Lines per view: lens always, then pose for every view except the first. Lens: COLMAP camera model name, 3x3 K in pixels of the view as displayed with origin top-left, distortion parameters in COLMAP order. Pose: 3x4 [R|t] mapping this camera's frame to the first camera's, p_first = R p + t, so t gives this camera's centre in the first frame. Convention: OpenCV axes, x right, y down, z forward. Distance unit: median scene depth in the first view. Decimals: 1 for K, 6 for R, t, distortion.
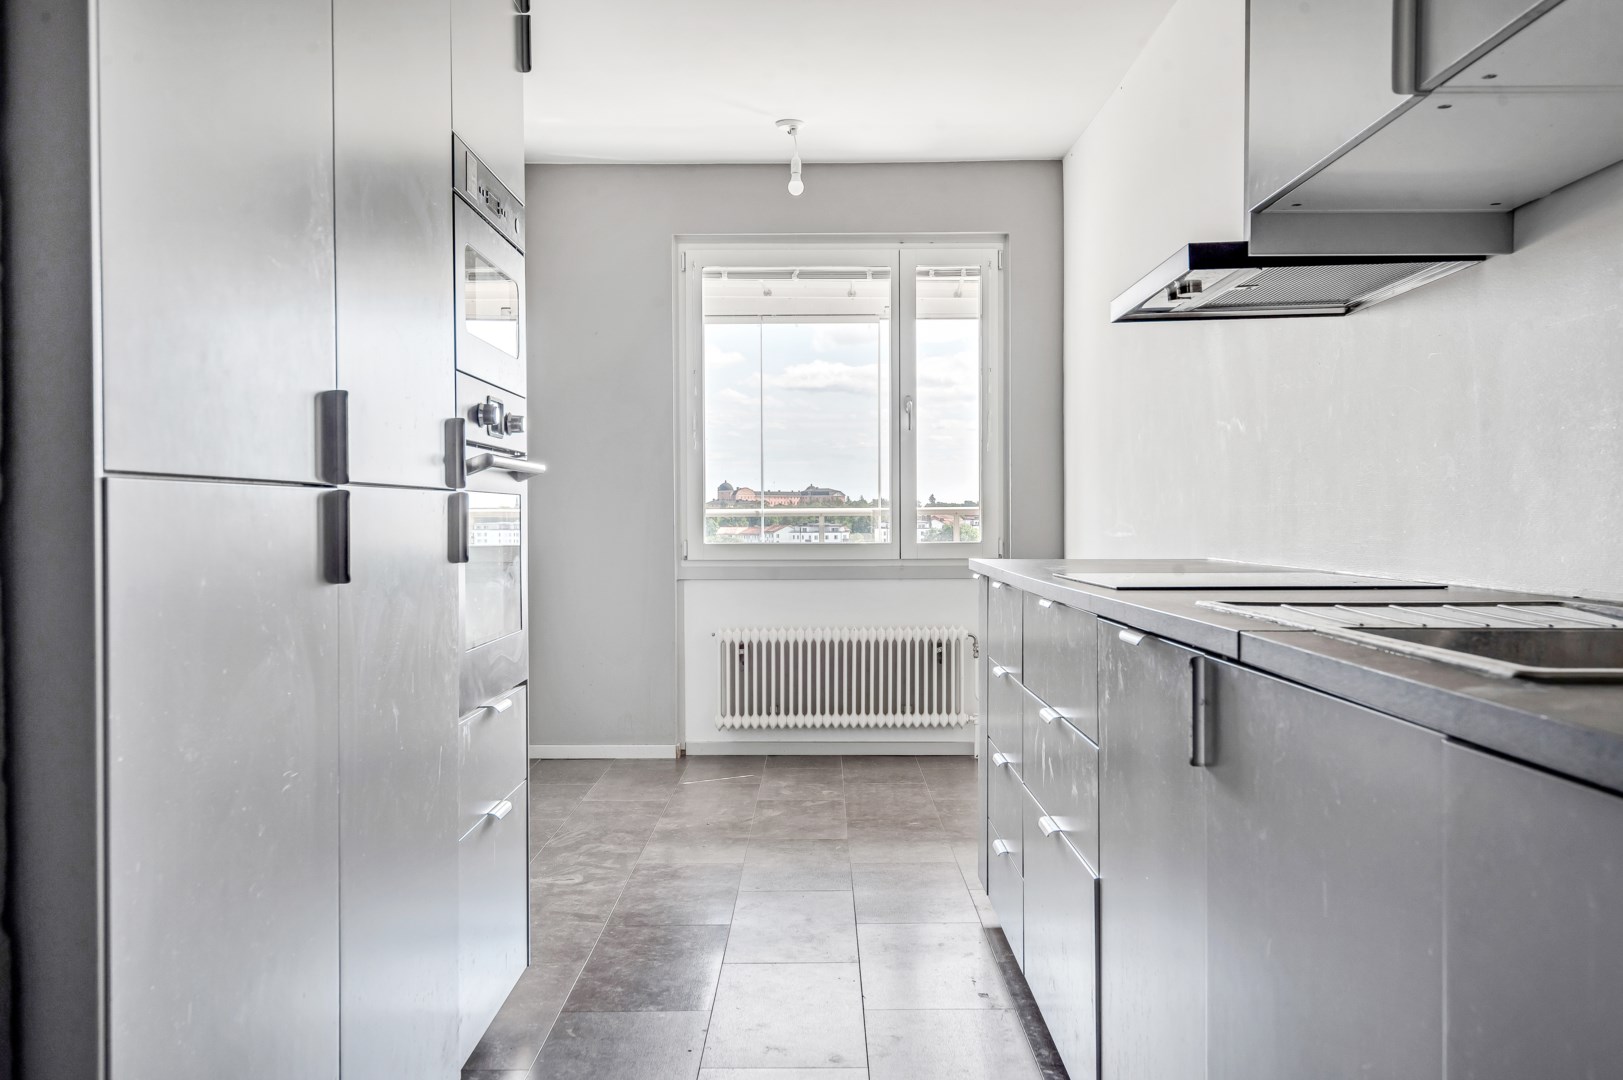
lens RADIAL K [[1443.6, 0, 811.5], [0, 1443.6, 540.0], [0, 0, 1]] dist [0.045683, 0.000607]
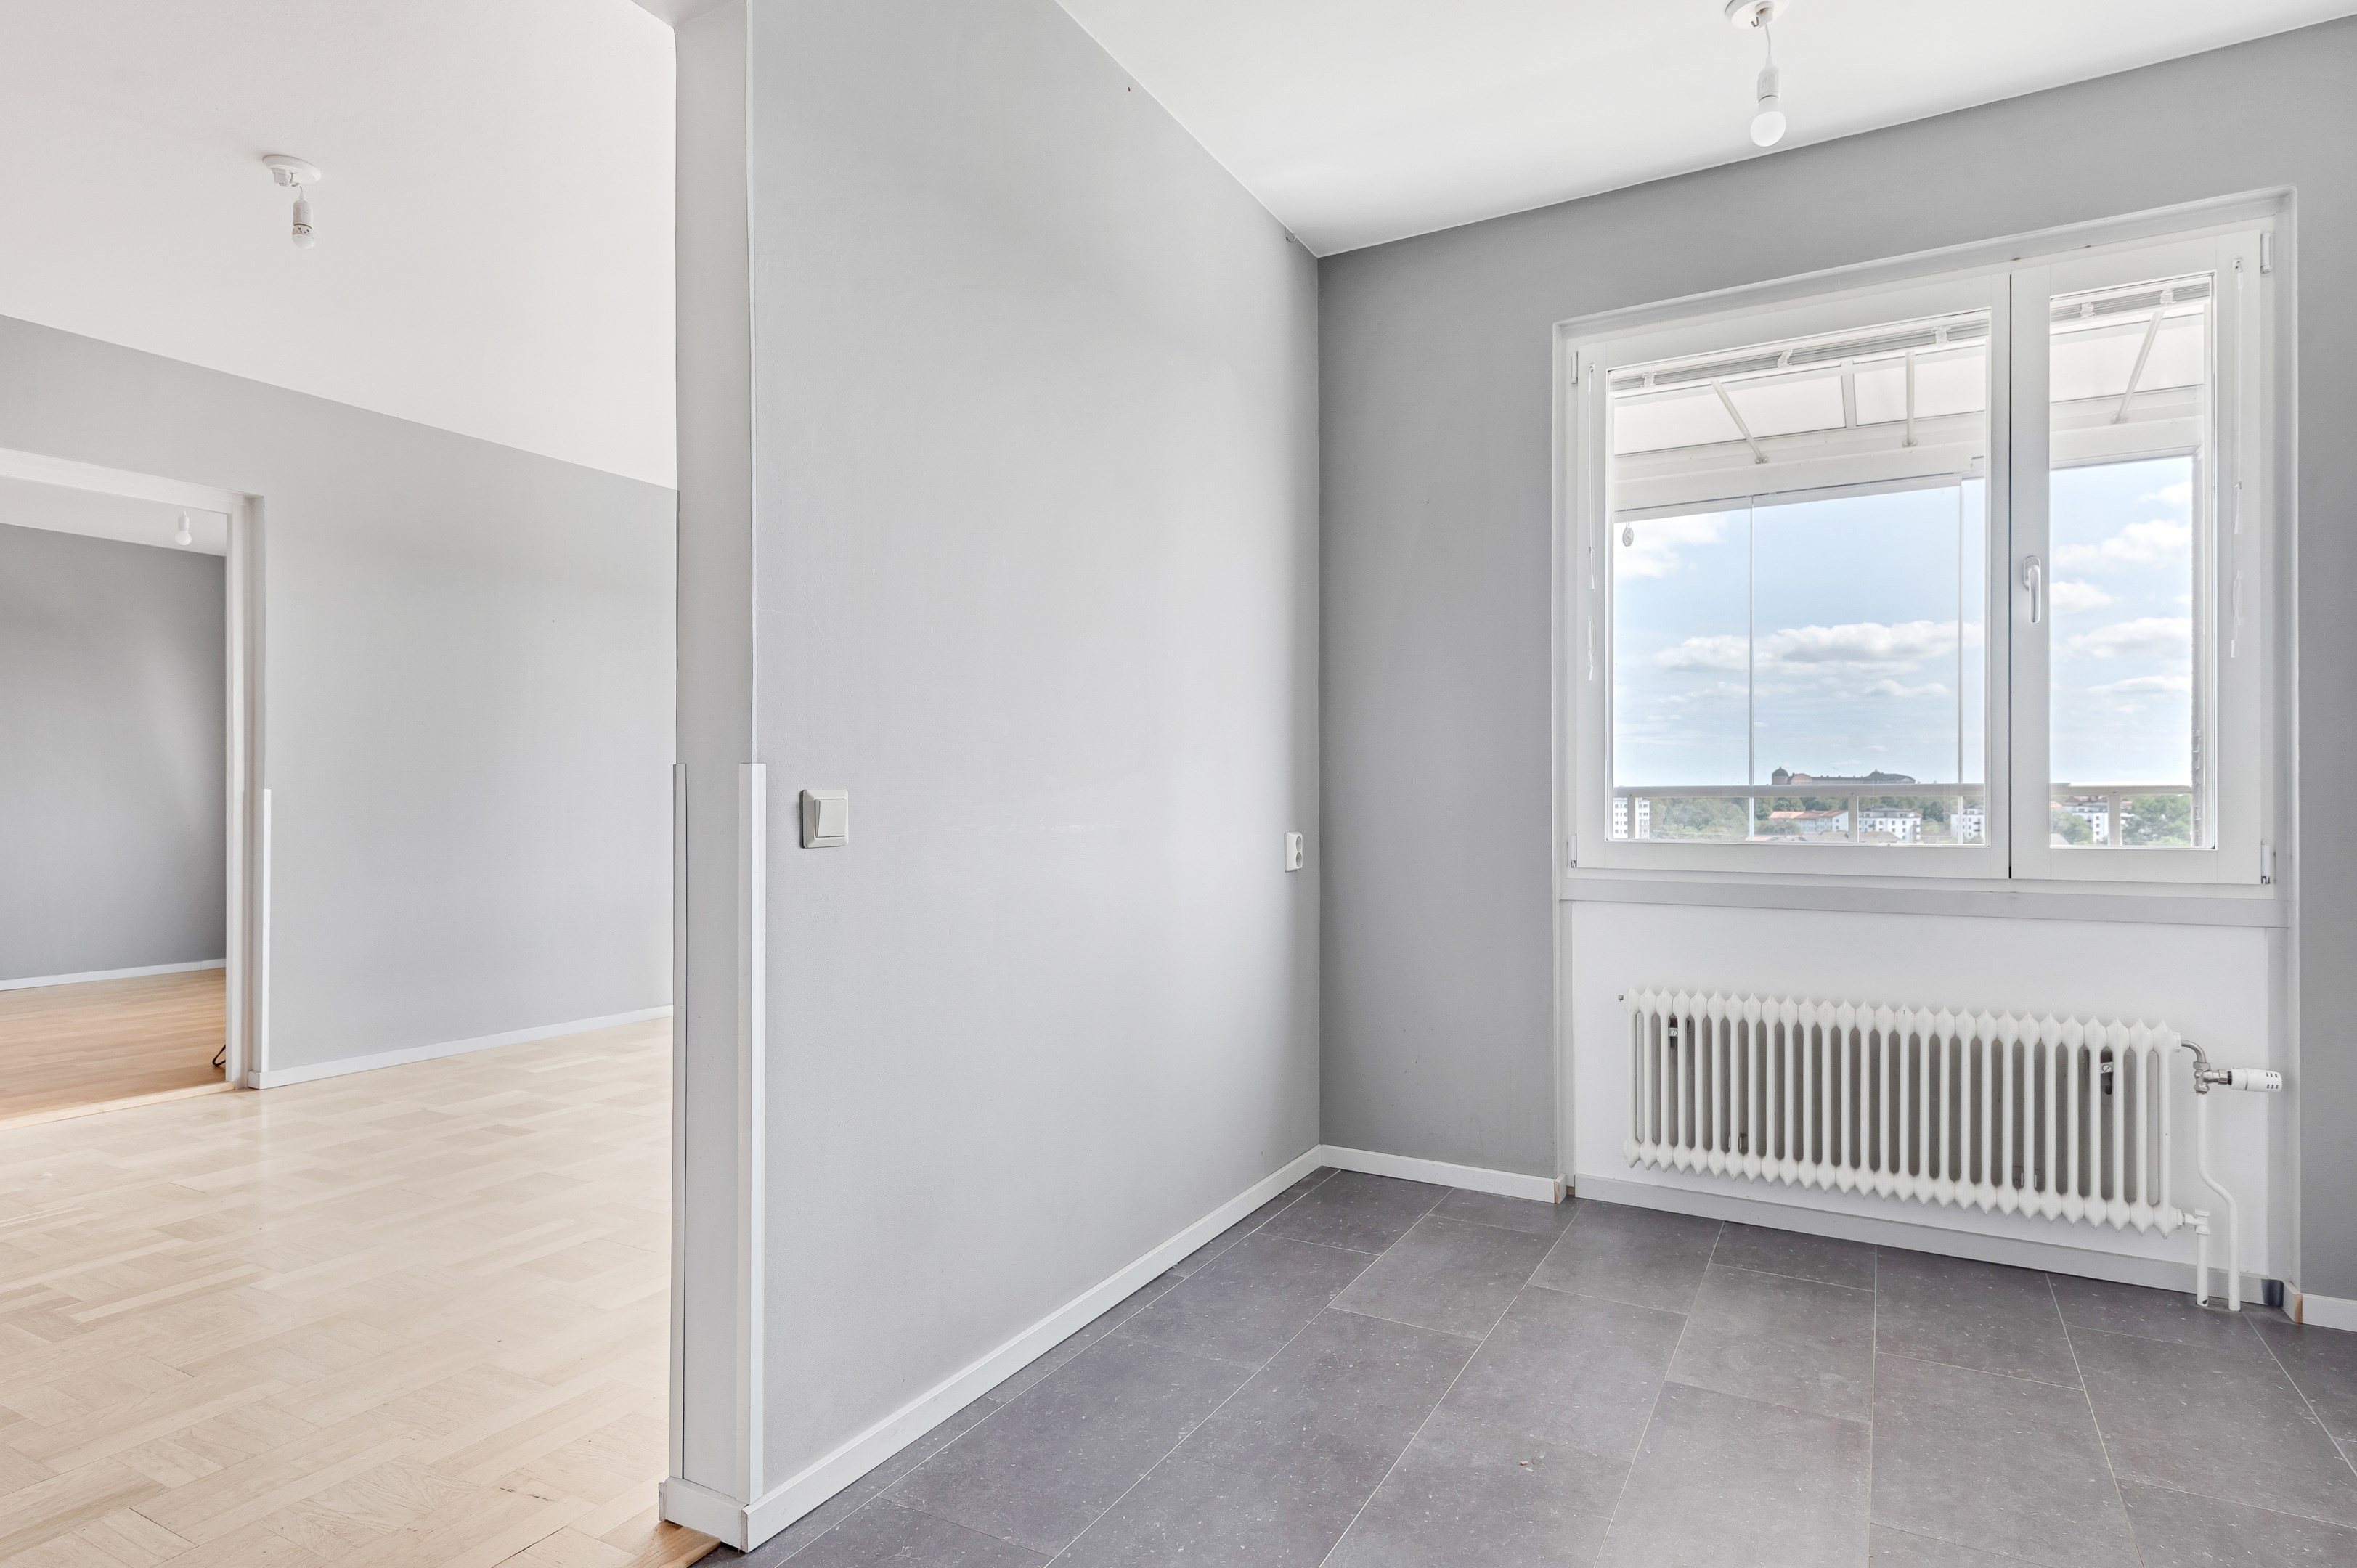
lens RADIAL K [[1256.4, 0, 1175.4], [0, 1256.4, 792.9], [0, 0, 1]] dist [0.008606, -0.001949]
pose [[0.873869, 0.003219, -0.486151, 0.020594], [-0.013758, 0.999741, -0.018111, -0.004921], [0.485967, 0.022515, 0.873687, 0.471917]]
